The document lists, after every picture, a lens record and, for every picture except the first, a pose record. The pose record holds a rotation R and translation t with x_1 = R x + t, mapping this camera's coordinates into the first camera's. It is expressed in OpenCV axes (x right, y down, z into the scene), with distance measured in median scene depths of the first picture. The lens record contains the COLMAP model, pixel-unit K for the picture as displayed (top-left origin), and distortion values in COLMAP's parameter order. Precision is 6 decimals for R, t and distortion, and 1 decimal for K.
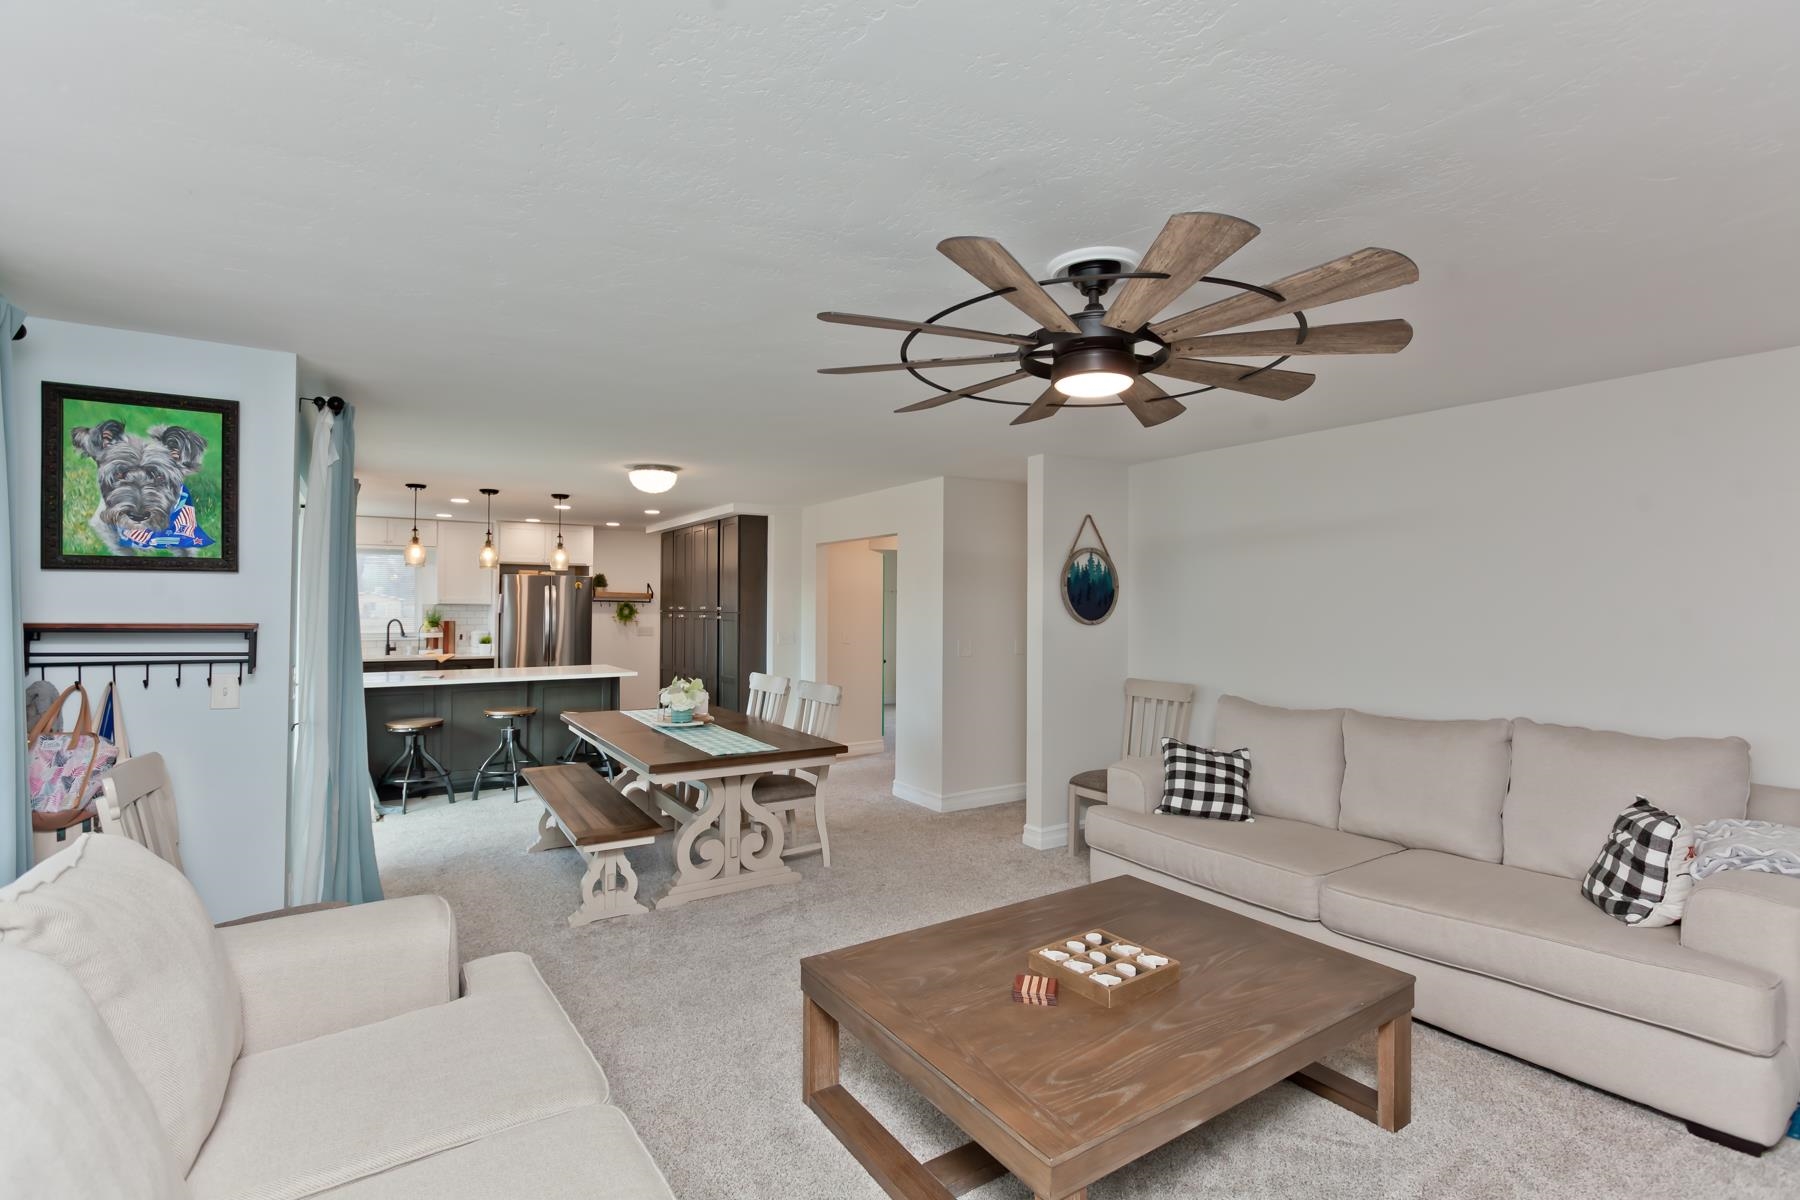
lens RADIAL K [[833.3, 0, 904.2], [0, 833.3, 599.2], [0, 0, 1]] dist [-0.001434, 0.000302]
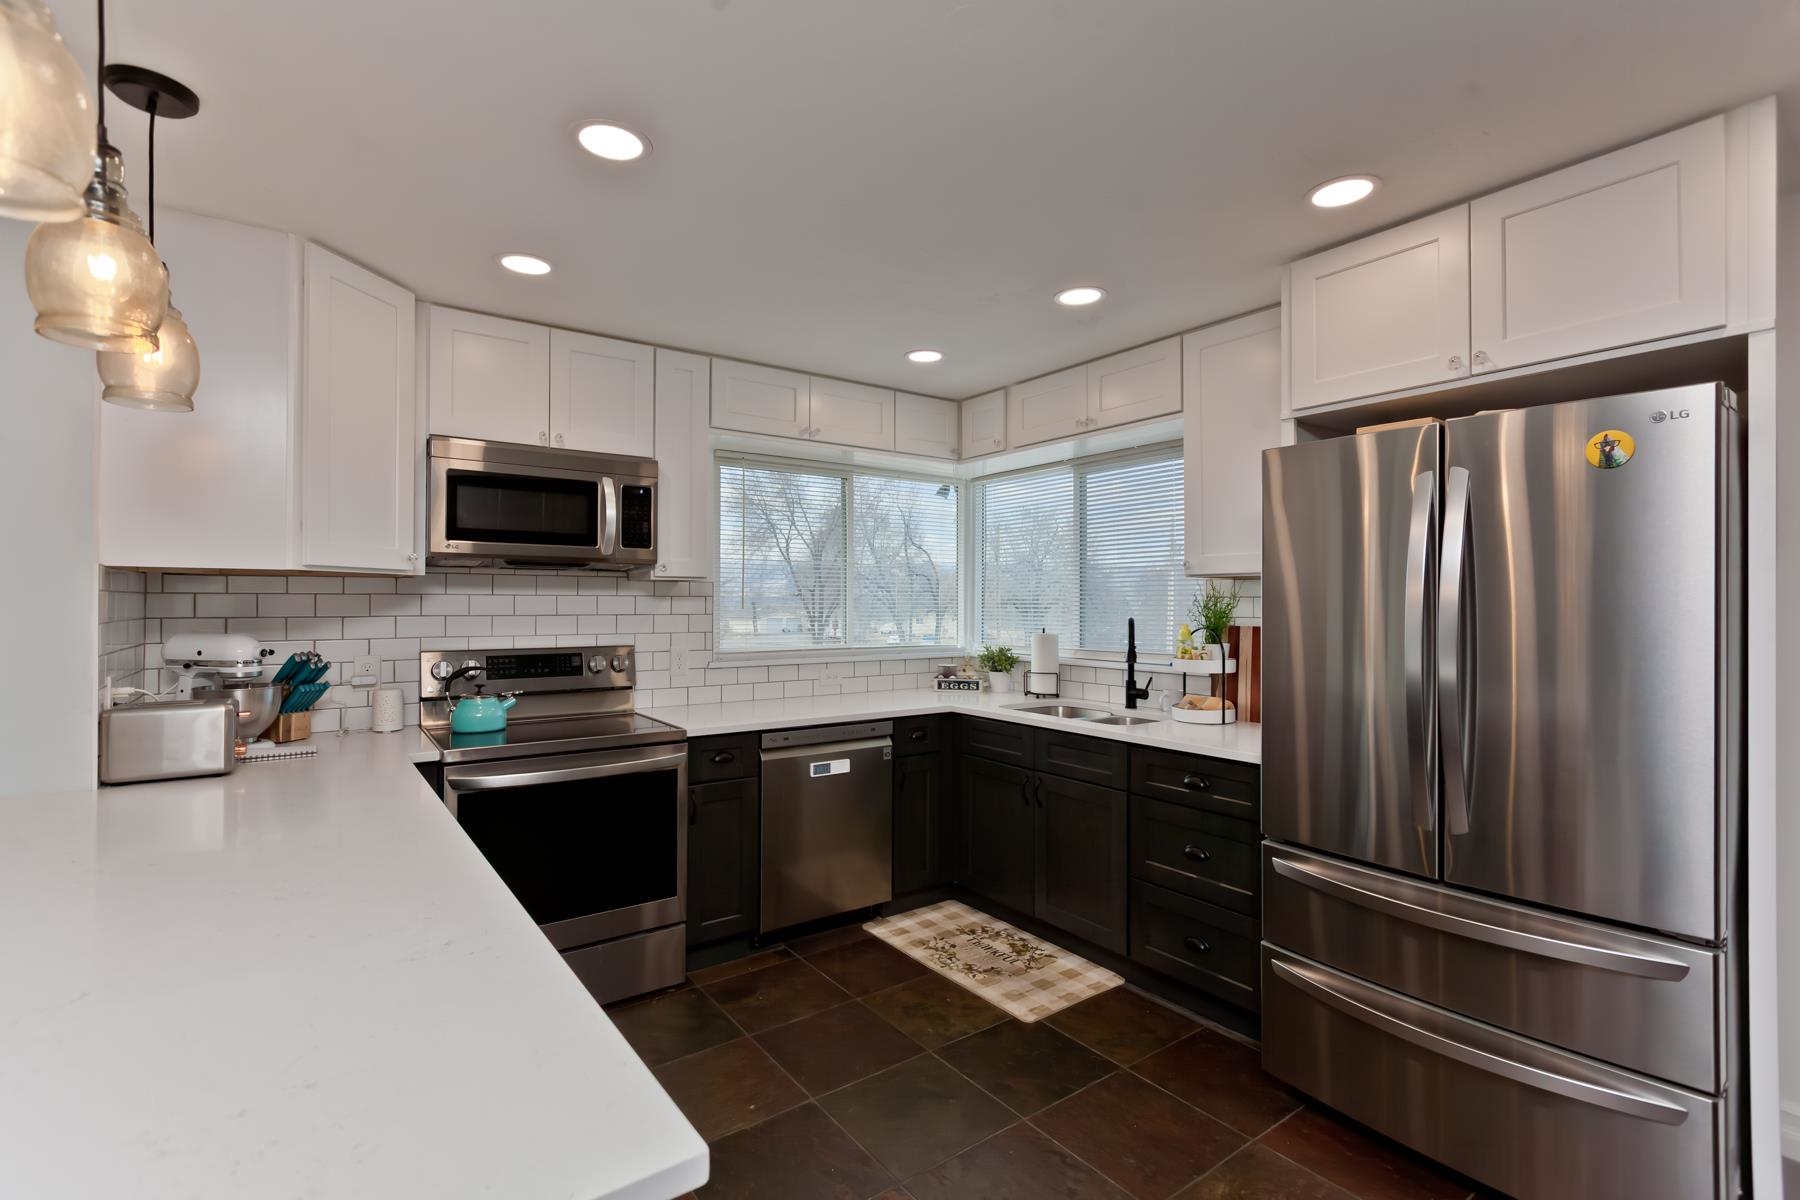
lens RADIAL K [[820.7, 0, 901.8], [0, 820.7, 596.8], [0, 0, 1]] dist [0.000724, -0.000006]
pose [[0.054794, -0.011277, -0.998434, -0.264886], [0.005670, 0.999924, -0.010983, 0.020153], [0.998482, -0.005060, 0.054854, 0.997580]]
